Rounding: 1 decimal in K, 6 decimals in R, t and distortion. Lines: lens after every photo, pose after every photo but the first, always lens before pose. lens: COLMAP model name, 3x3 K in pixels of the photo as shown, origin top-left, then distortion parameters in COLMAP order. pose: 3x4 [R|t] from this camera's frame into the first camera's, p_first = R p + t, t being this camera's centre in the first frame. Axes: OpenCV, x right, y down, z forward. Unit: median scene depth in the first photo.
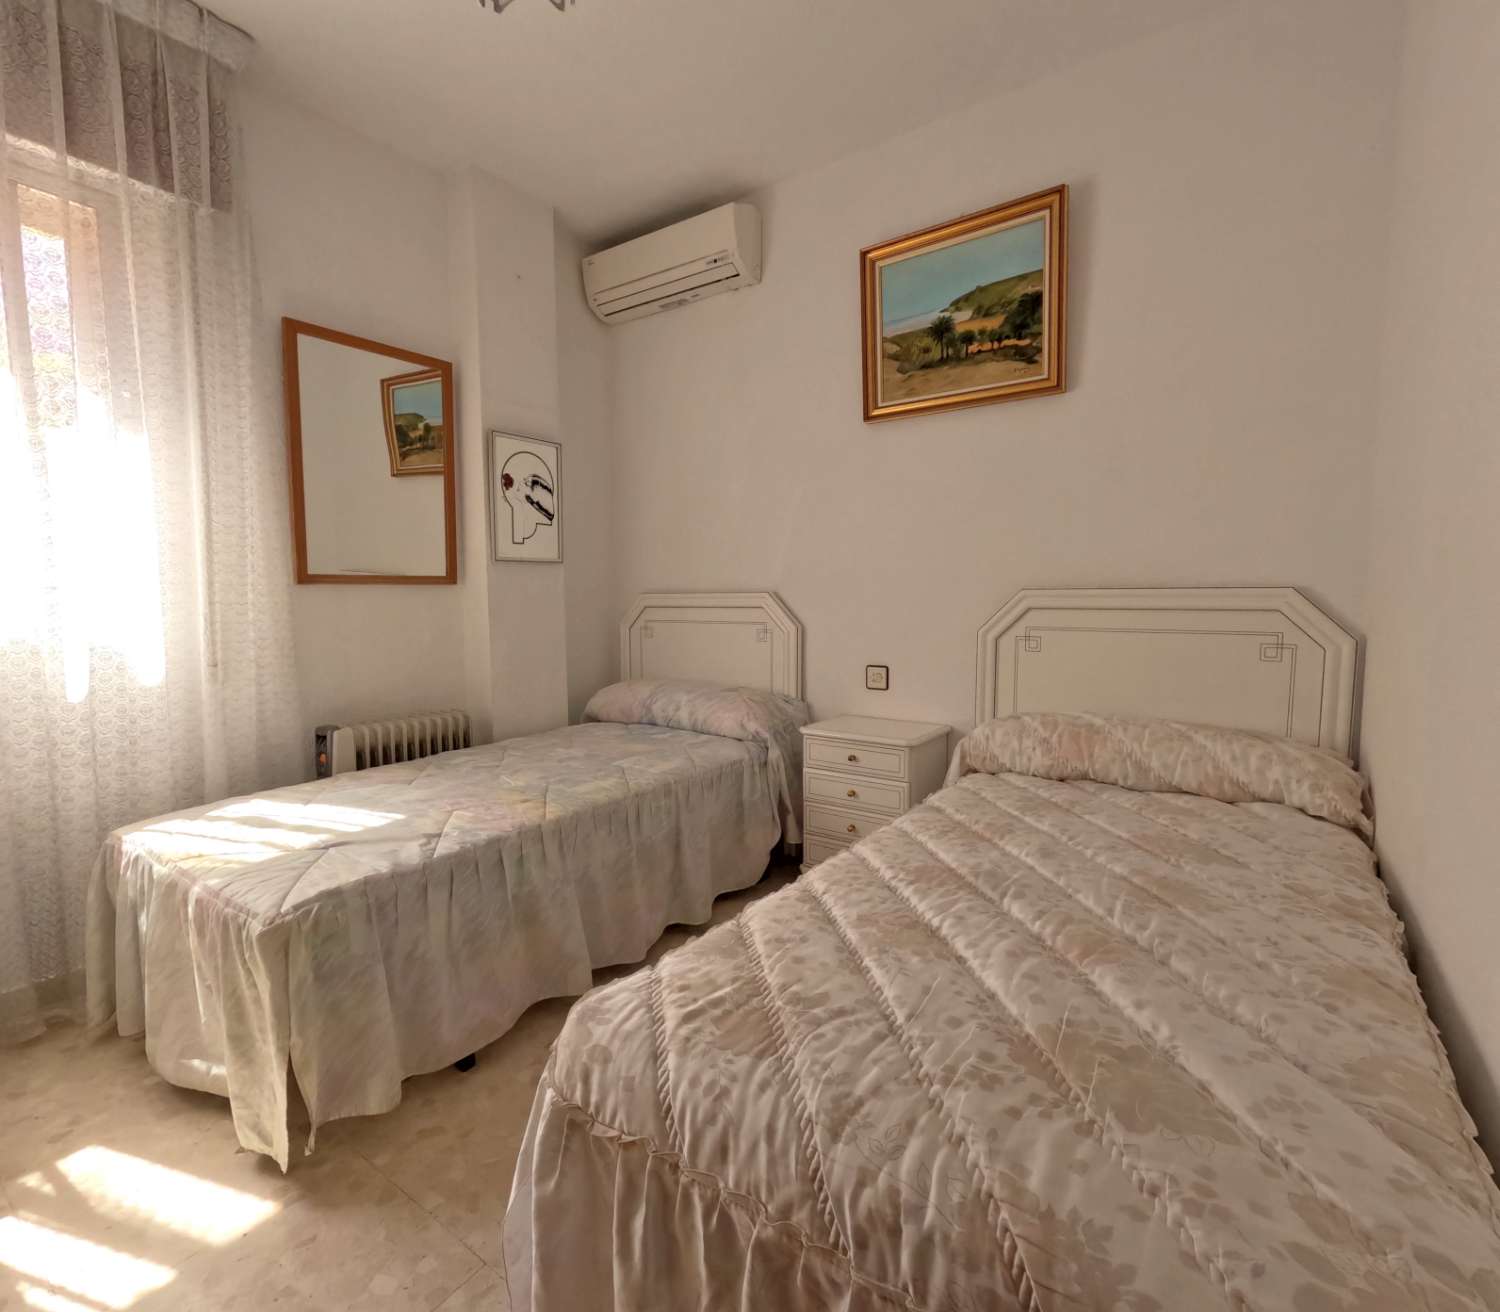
lens RADIAL K [[717.6, 0, 750.4], [0, 717.6, 650.6], [0, 0, 1]] dist [0.001226, 0.000274]
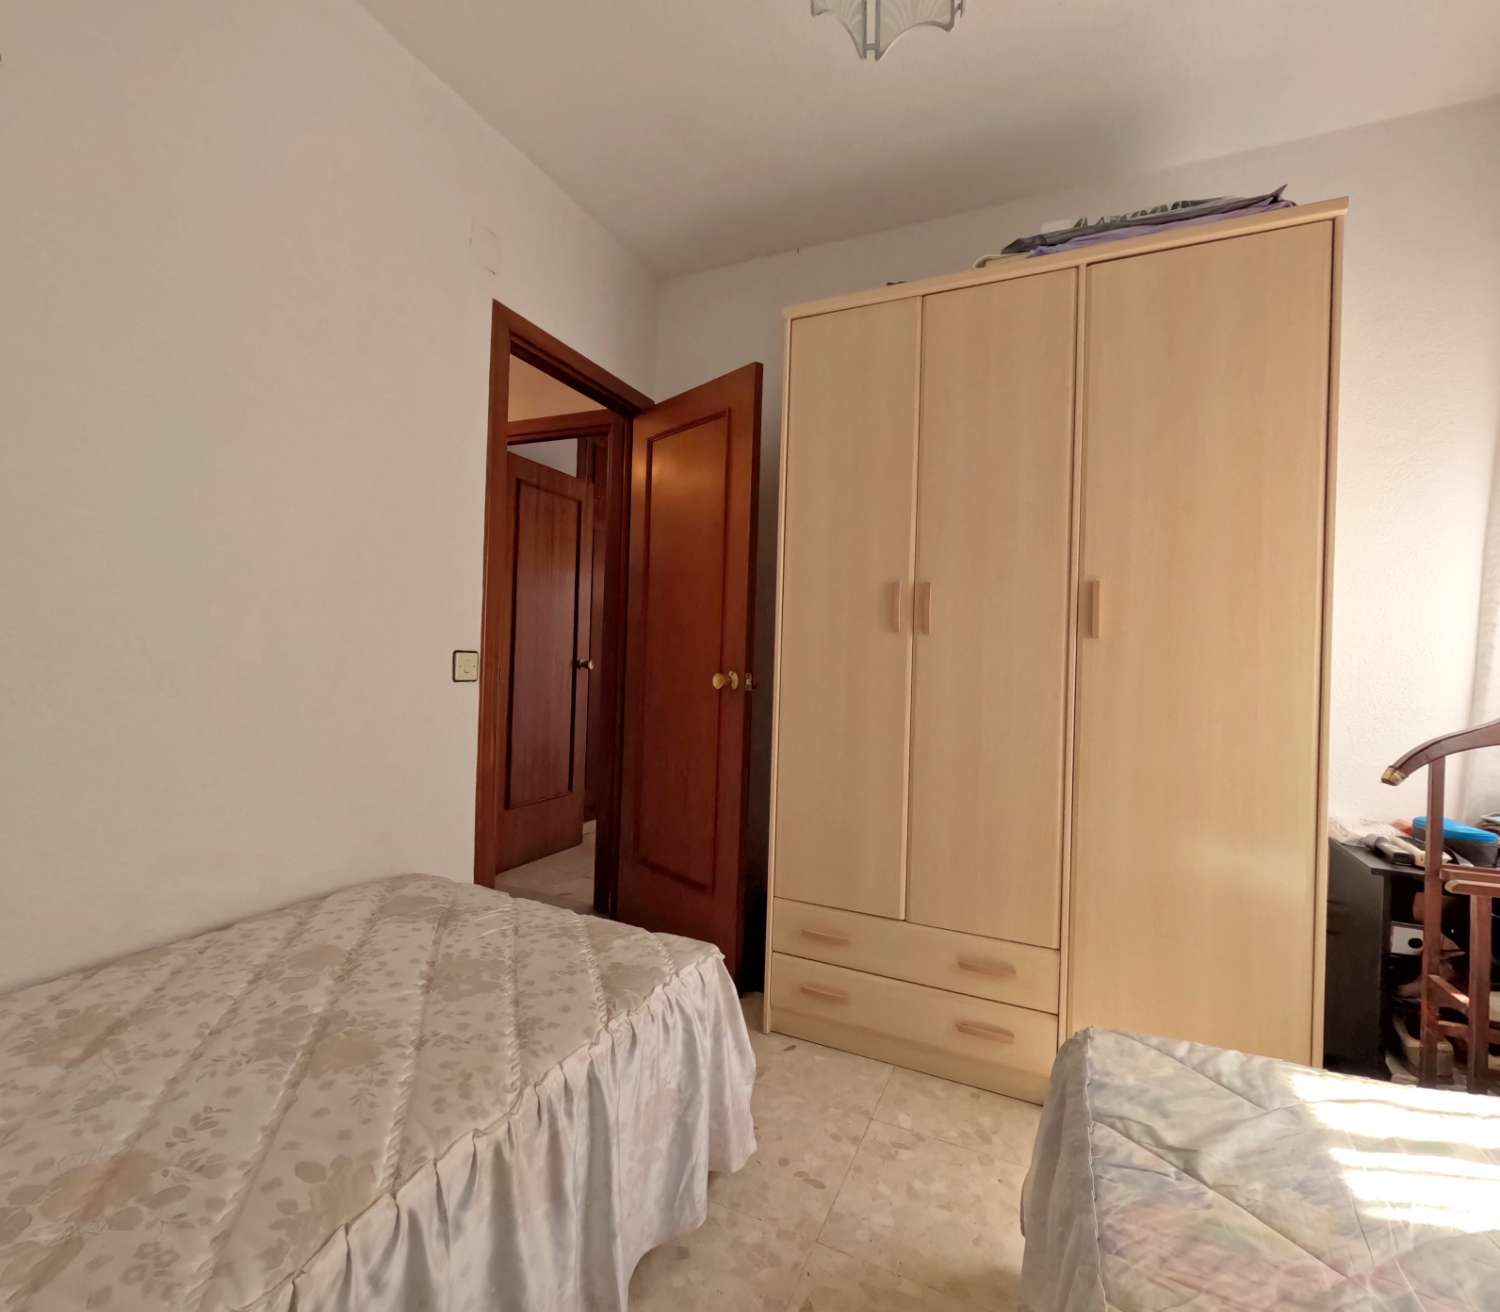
lens RADIAL K [[717.6, 0, 749.7], [0, 717.6, 653.8], [0, 0, 1]] dist [0.001226, 0.000274]
pose [[-0.982058, -0.034756, -0.185349, -0.004804], [-0.051065, 0.995160, 0.083955, -0.169969], [0.181534, 0.091914, -0.979080, 1.629235]]
